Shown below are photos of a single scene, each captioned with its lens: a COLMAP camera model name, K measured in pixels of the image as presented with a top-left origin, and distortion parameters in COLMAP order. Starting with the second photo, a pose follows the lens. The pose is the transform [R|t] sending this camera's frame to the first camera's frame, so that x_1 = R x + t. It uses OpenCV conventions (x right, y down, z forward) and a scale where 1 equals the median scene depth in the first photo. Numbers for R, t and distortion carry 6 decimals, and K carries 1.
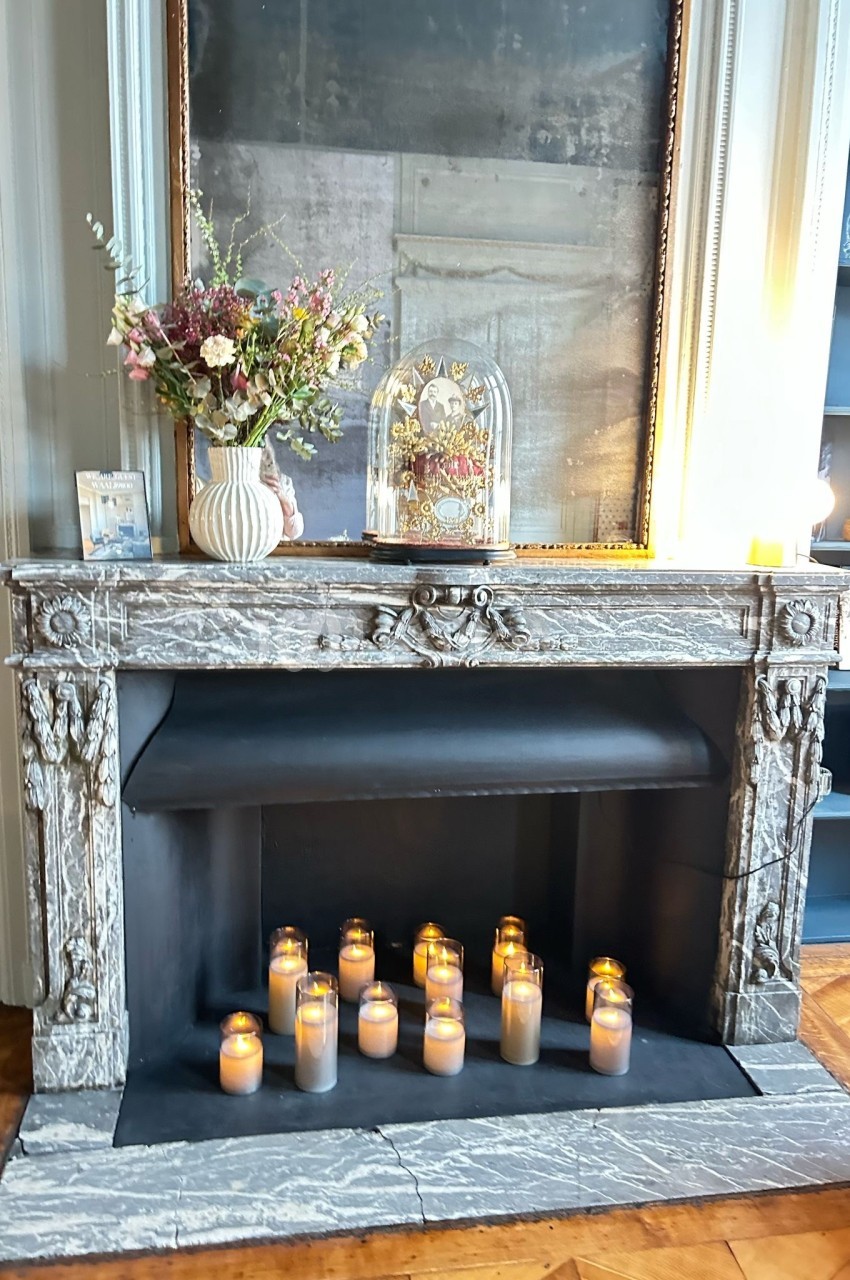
lens RADIAL K [[929.1, 0, 425.0], [0, 929.1, 640.0], [0, 0, 1]] dist [0.023488, -0.004617]
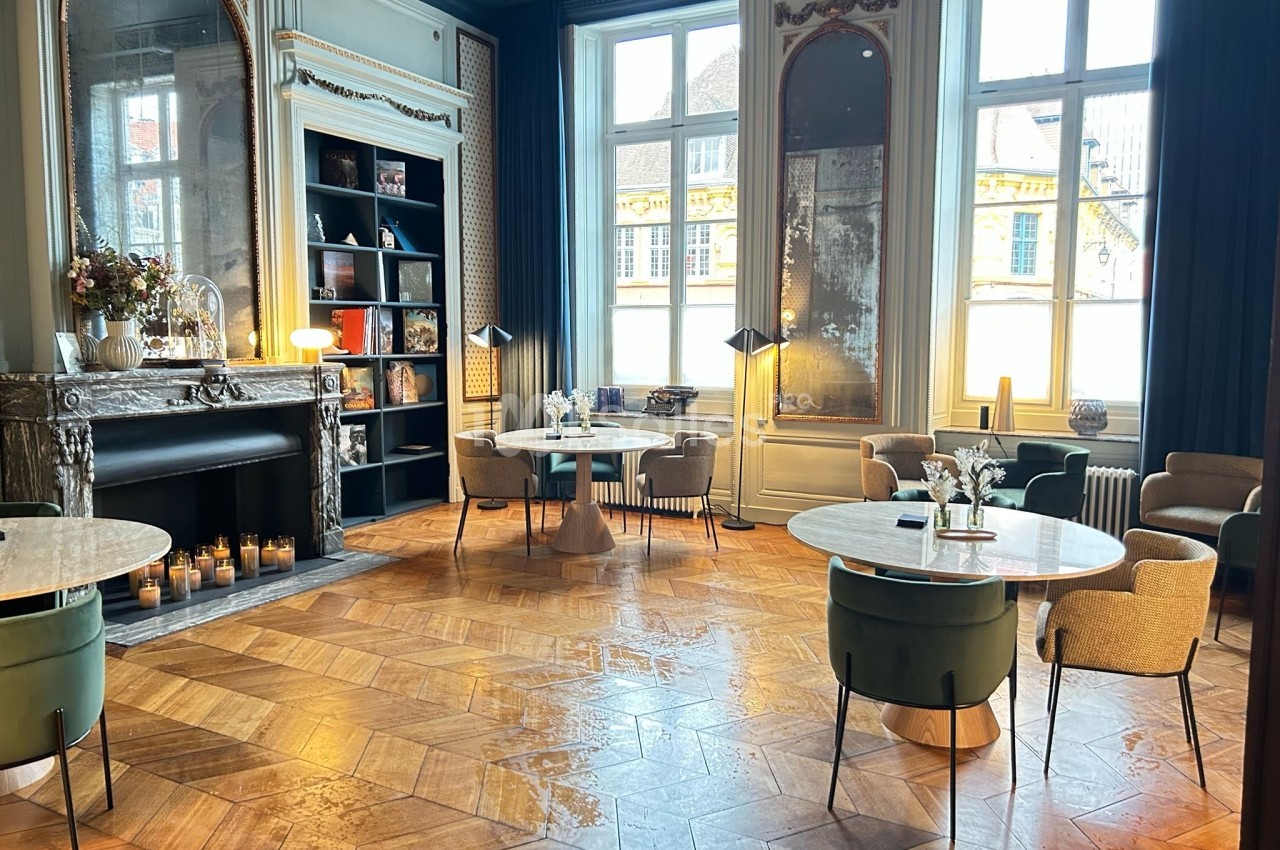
lens RADIAL K [[929.1, 0, 640.0], [0, 929.1, 425.0], [0, 0, 1]] dist [0.023488, -0.004617]
pose [[0.558478, -0.102648, 0.823144, -1.418981], [0.148754, 0.988621, 0.022358, 0.185872], [-0.816073, 0.109959, 0.567392, -1.329036]]
